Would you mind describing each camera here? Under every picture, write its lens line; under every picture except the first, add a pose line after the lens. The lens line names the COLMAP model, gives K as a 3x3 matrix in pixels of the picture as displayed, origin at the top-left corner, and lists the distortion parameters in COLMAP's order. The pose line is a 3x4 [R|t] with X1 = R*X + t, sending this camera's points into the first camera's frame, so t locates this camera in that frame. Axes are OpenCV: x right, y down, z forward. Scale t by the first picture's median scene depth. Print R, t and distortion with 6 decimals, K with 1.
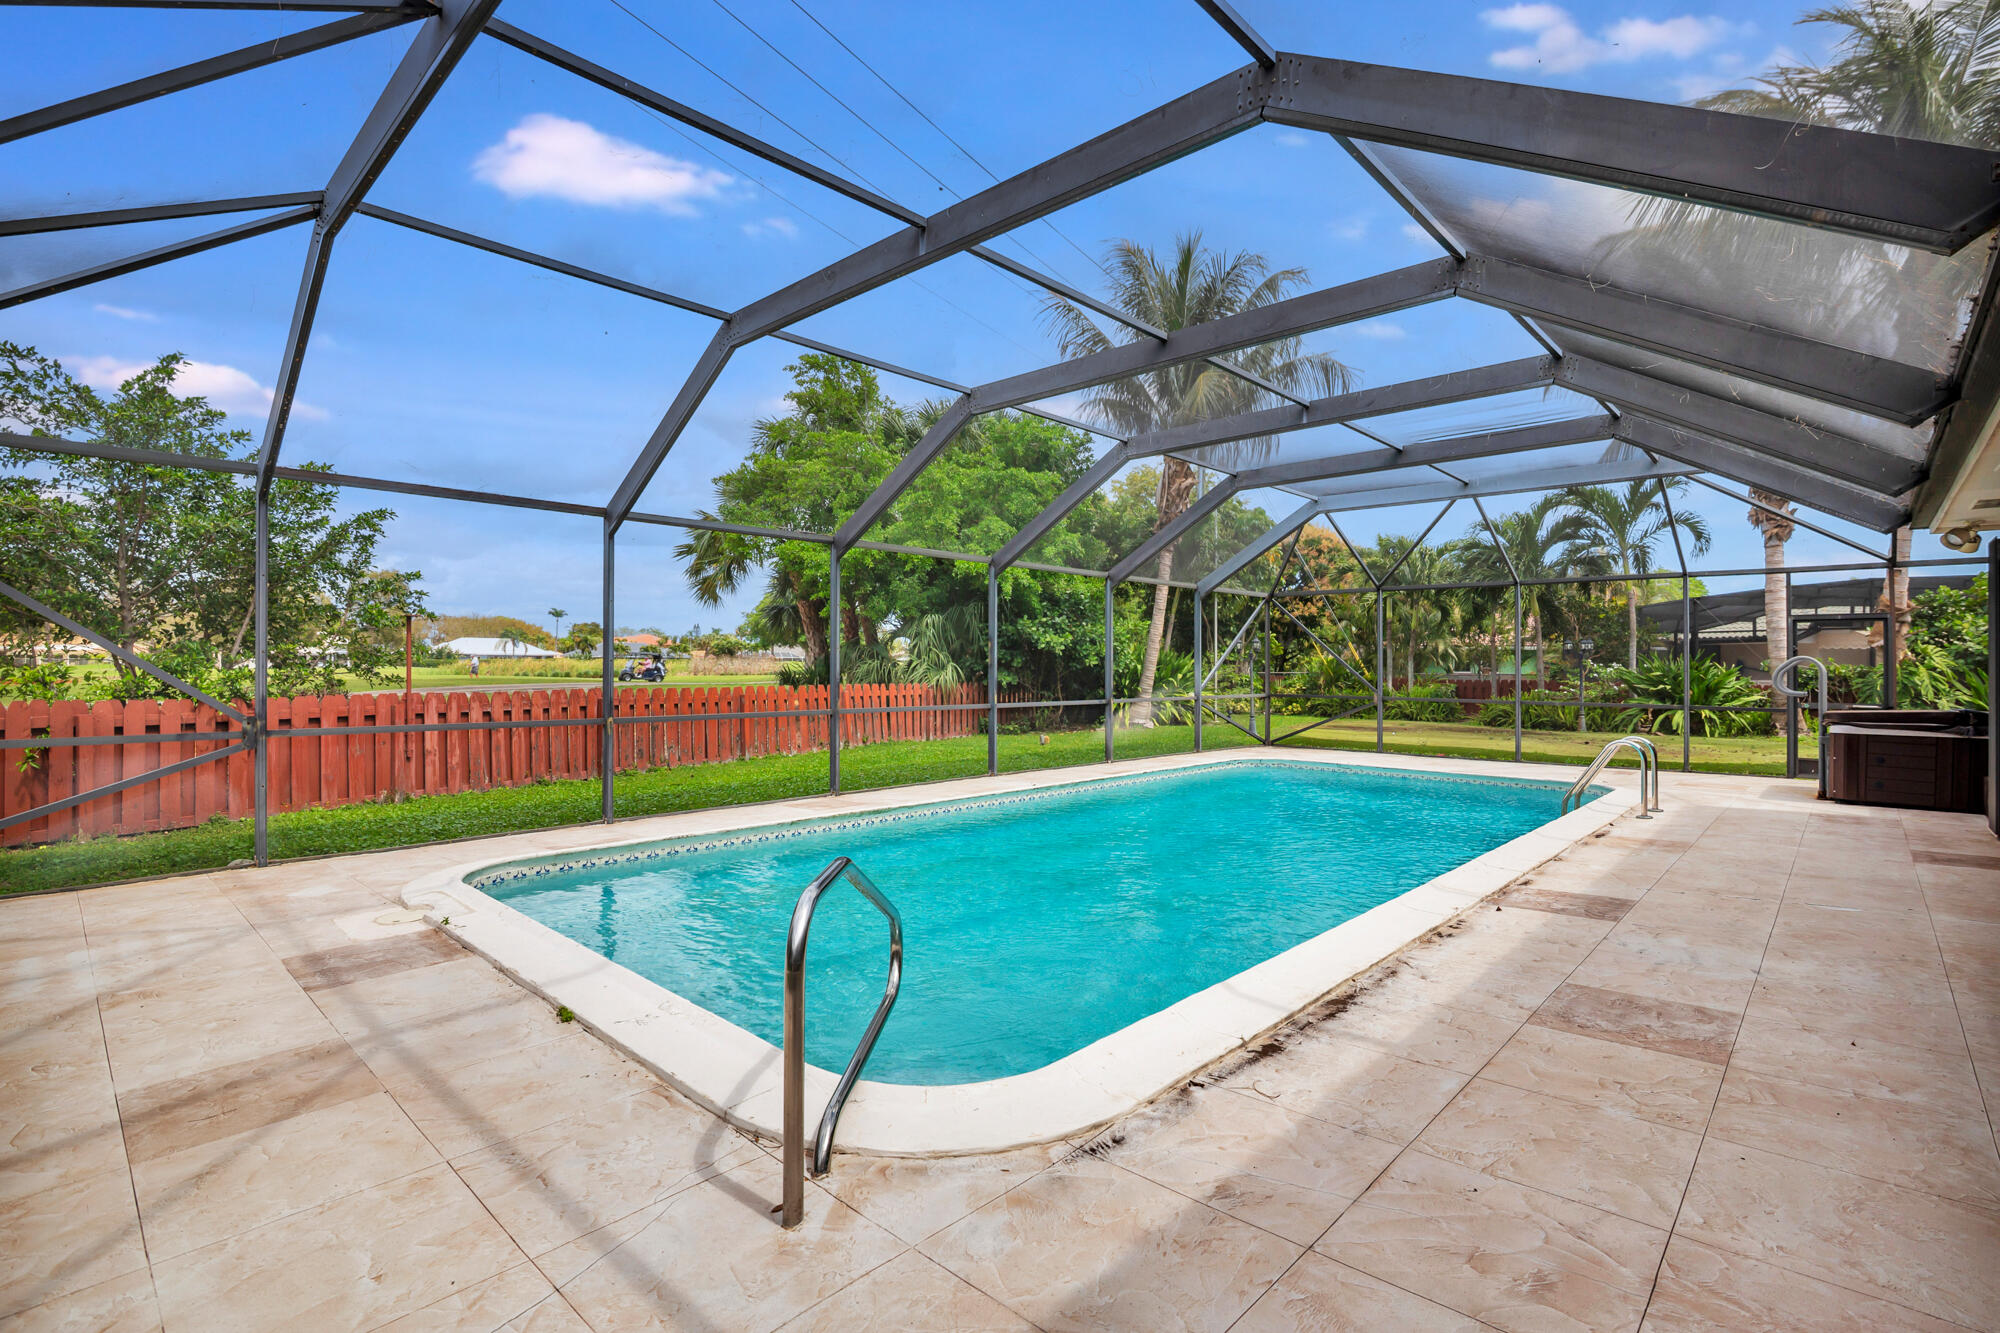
lens RADIAL K [[934.5, 0, 1015.7], [0, 934.5, 668.1], [0, 0, 1]] dist [-0.001461, -0.000674]
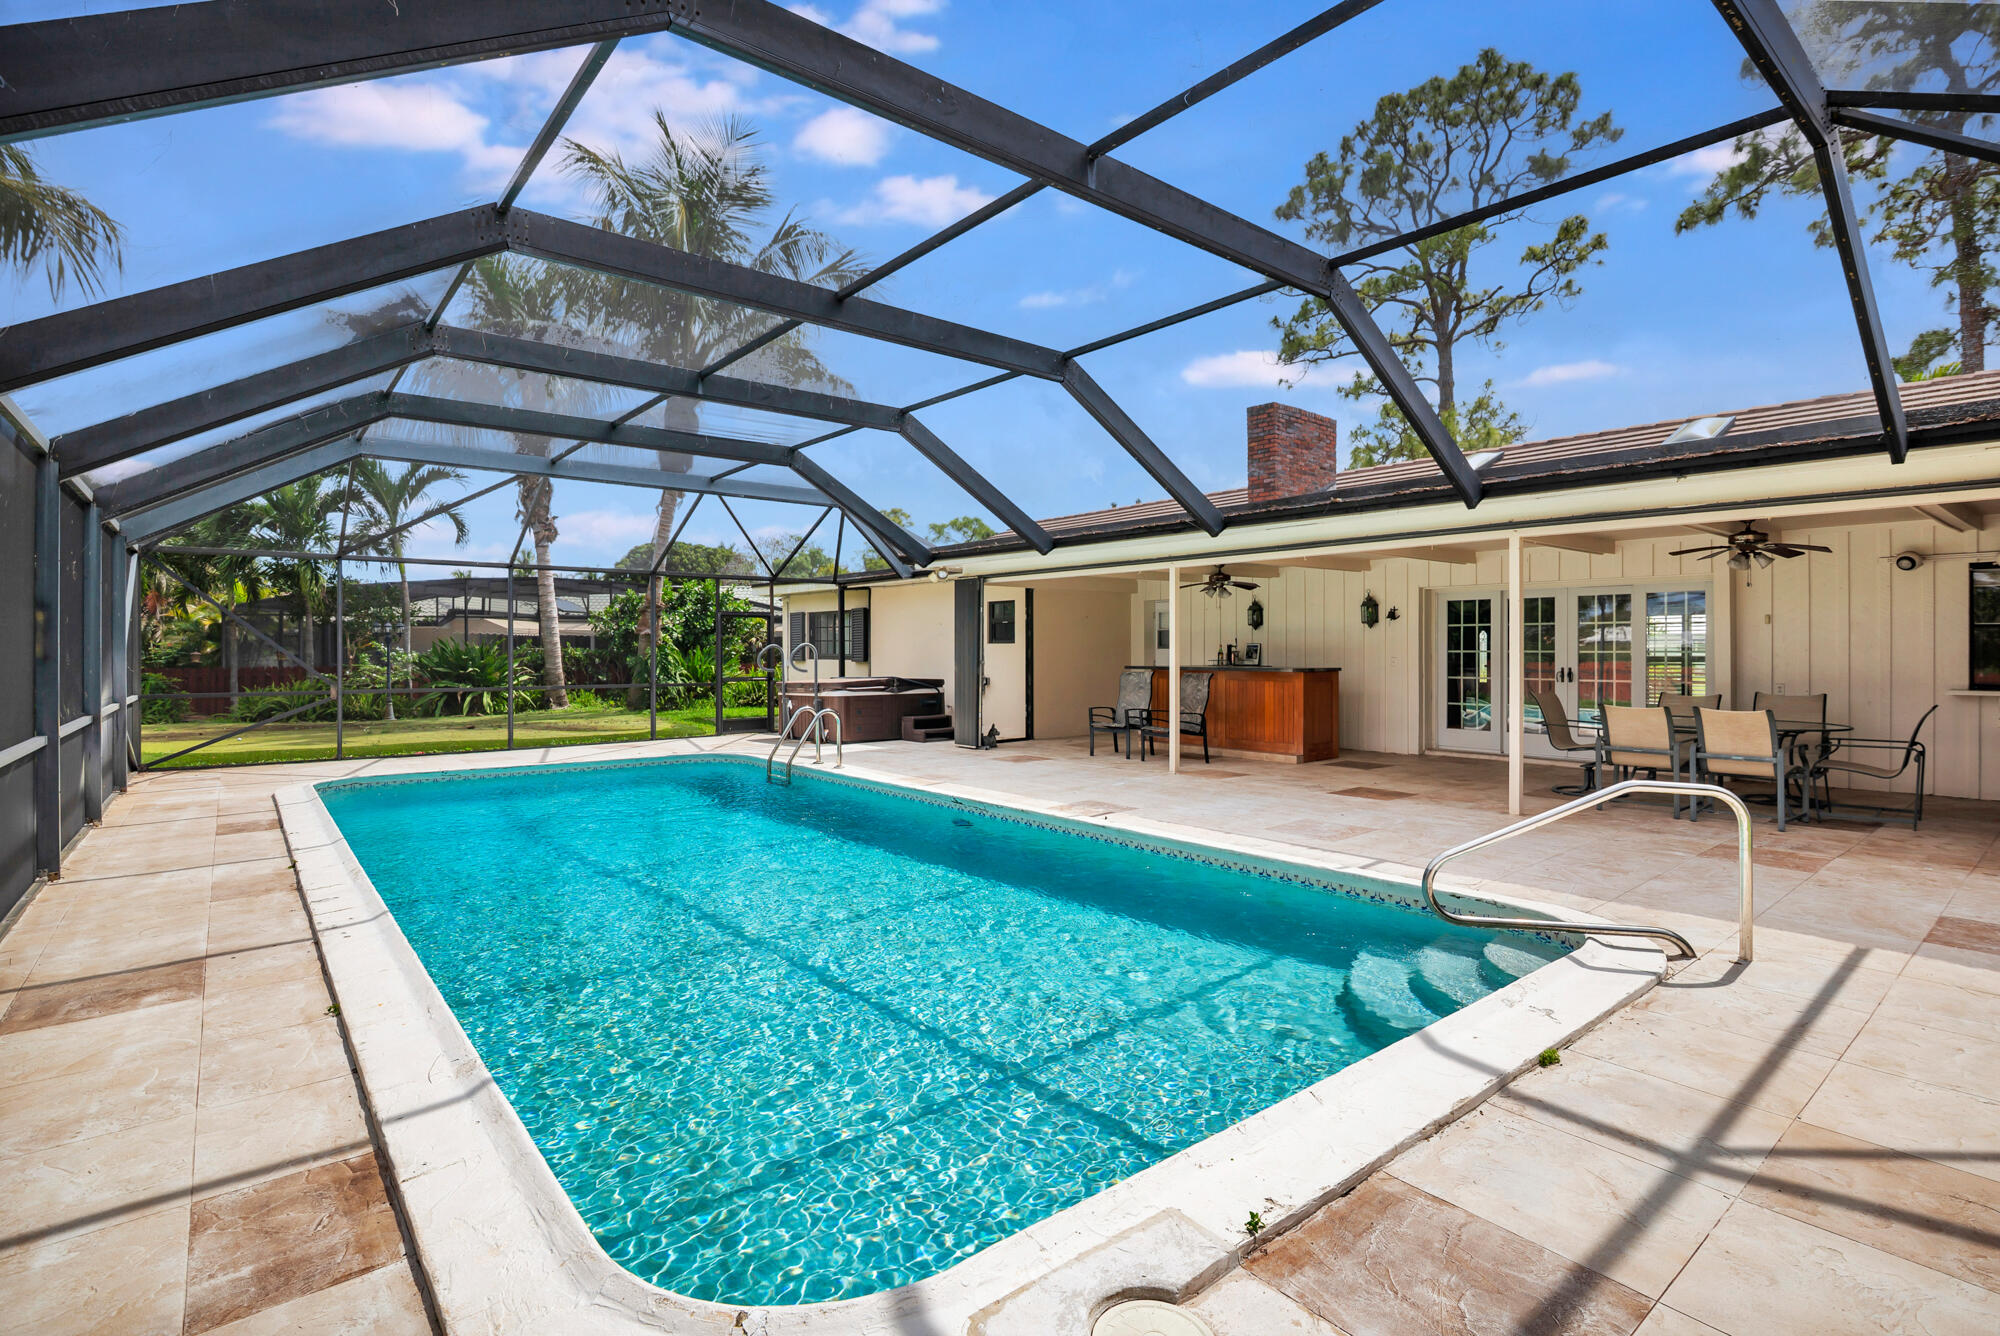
lens RADIAL K [[934.5, 0, 1013.7], [0, 934.5, 677.6], [0, 0, 1]] dist [-0.001461, -0.000674]
pose [[0.125093, -0.034583, 0.991542, -1.100453], [0.003412, 0.999401, 0.034427, -0.020773], [-0.992139, -0.000923, 0.125137, 1.080188]]
